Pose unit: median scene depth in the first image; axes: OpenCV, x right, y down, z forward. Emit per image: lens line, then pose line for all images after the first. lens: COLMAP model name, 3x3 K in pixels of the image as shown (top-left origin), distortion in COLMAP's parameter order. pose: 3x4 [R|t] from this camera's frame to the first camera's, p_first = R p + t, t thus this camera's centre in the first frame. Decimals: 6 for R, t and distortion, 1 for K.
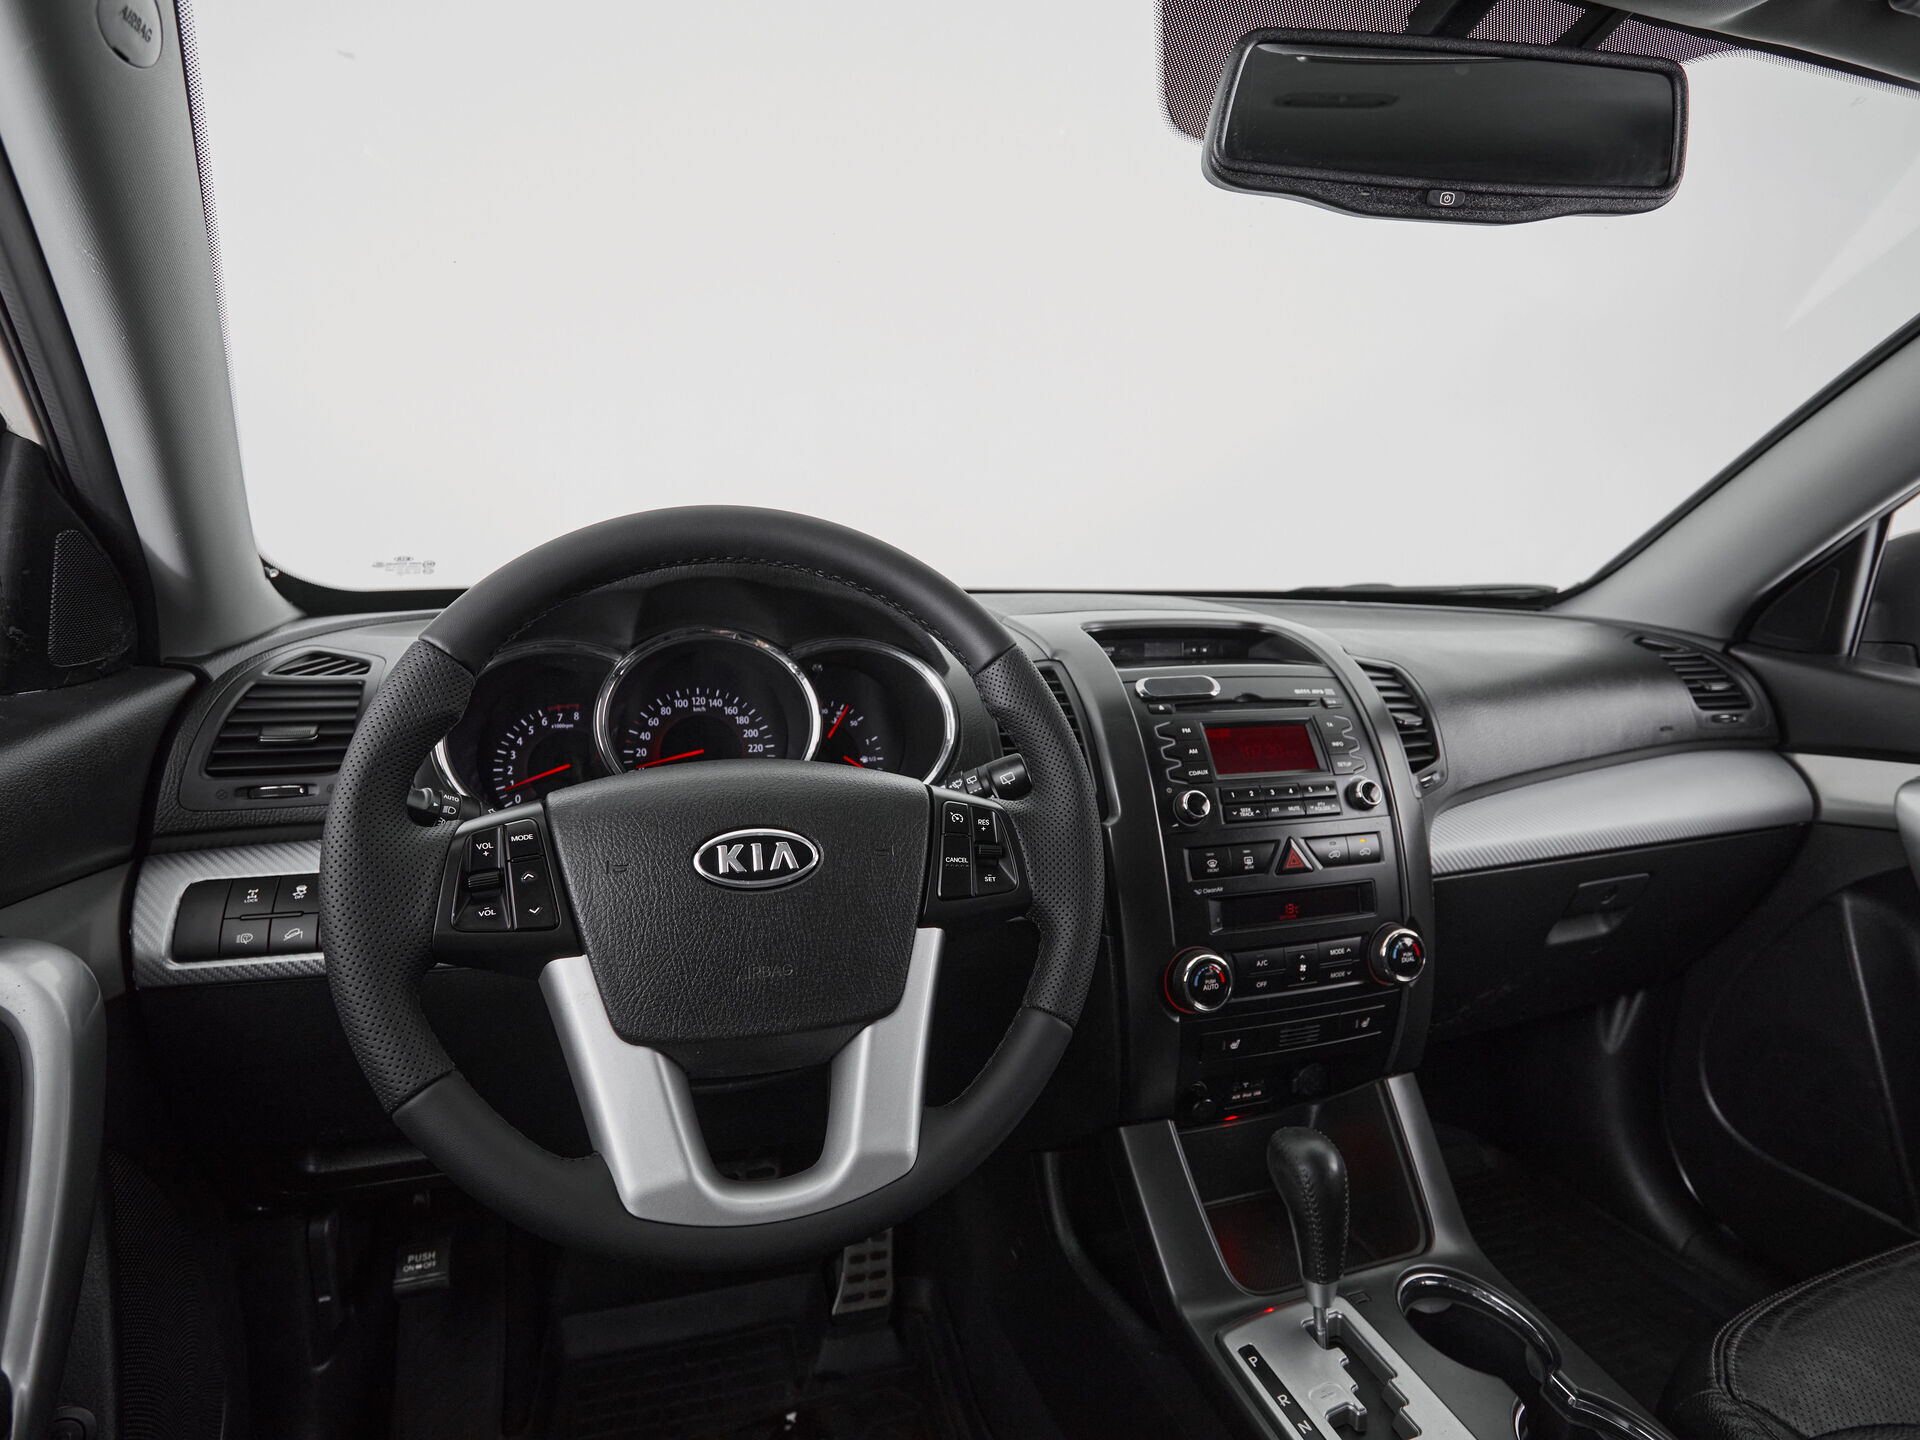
lens RADIAL K [[1013.7, 0, 958.2], [0, 1013.7, 721.3], [0, 0, 1]] dist [0.000394, -0.005424]
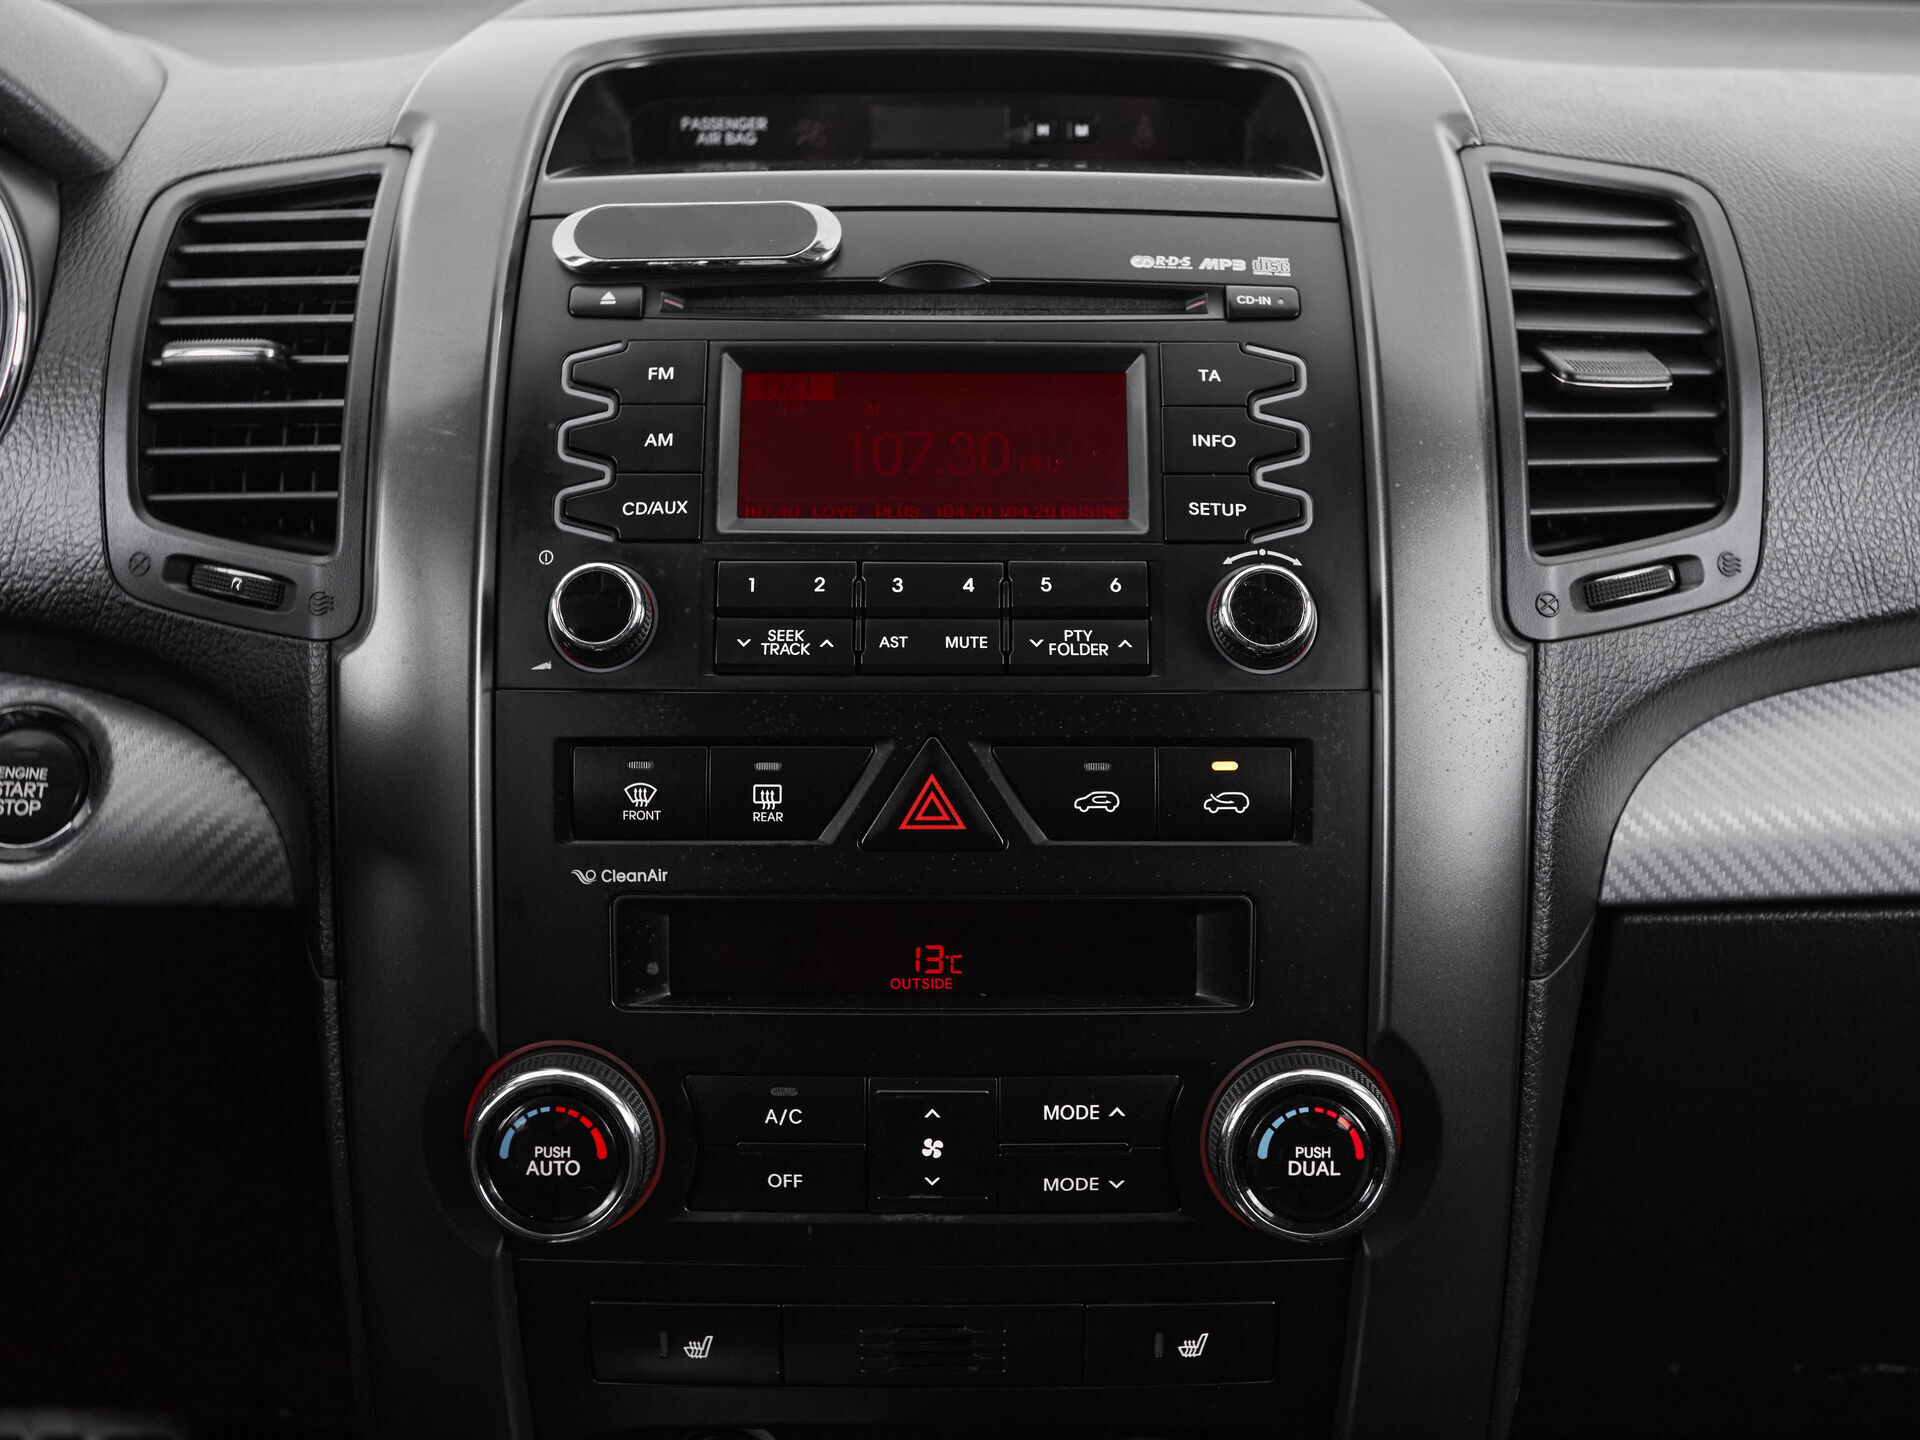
lens RADIAL K [[2477.2, 0, 959.5], [0, 2477.2, 700.4], [0, 0, 1]] dist [0.001397, 0.000000]
pose [[0.946127, 0.078552, -0.314122, 0.532576], [-0.036070, 0.989658, 0.138838, -0.000440], [0.321779, -0.120028, 0.939176, 0.276864]]
